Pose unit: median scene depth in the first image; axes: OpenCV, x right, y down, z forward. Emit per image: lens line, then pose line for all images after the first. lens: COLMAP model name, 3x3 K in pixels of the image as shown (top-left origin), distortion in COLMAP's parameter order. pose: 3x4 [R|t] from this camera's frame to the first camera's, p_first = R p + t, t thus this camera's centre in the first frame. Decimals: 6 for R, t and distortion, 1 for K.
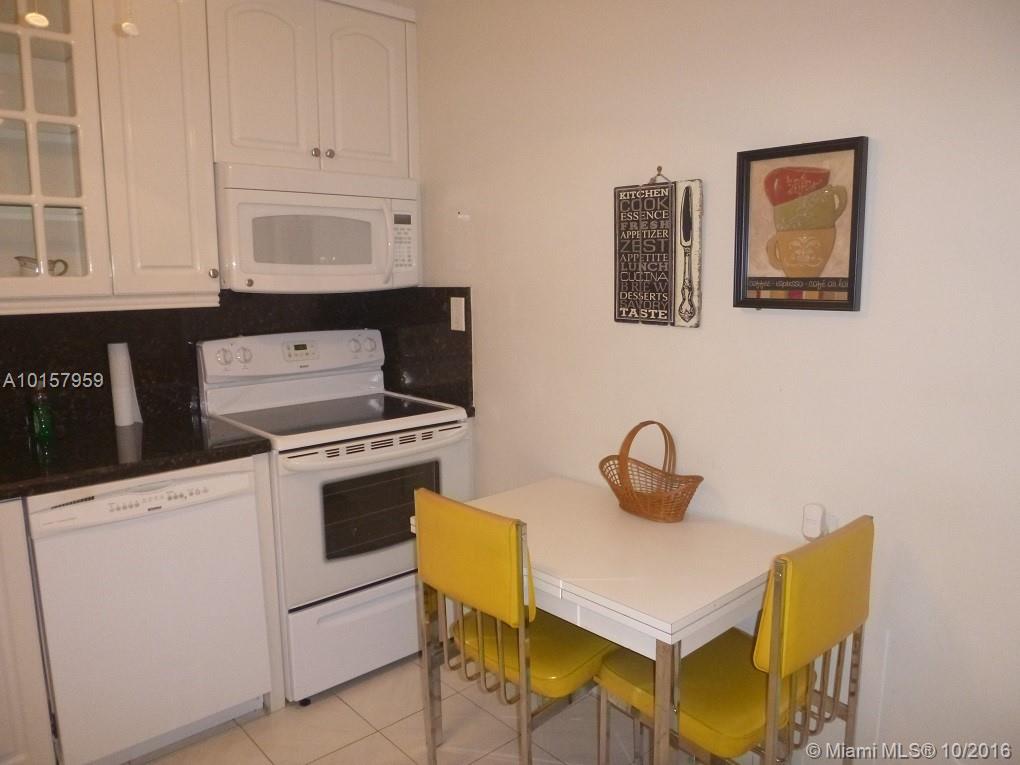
lens RADIAL K [[737.0, 0, 508.5], [0, 737.0, 382.6], [0, 0, 1]] dist [-0.043919, 0.005231]
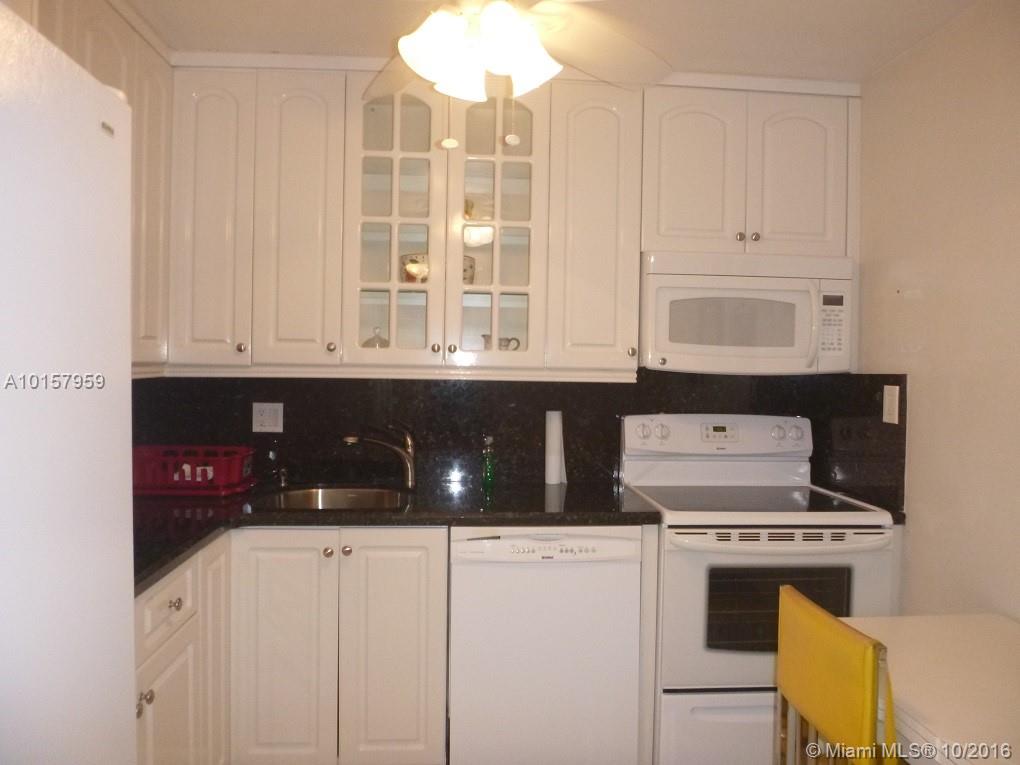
lens RADIAL K [[737.0, 0, 507.8], [0, 737.0, 378.9], [0, 0, 1]] dist [-0.043919, 0.005231]
pose [[0.784701, 0.033659, -0.618960, 0.118751], [-0.115564, 0.988962, -0.092730, 0.011463], [0.609007, 0.144294, 0.779929, 0.040482]]
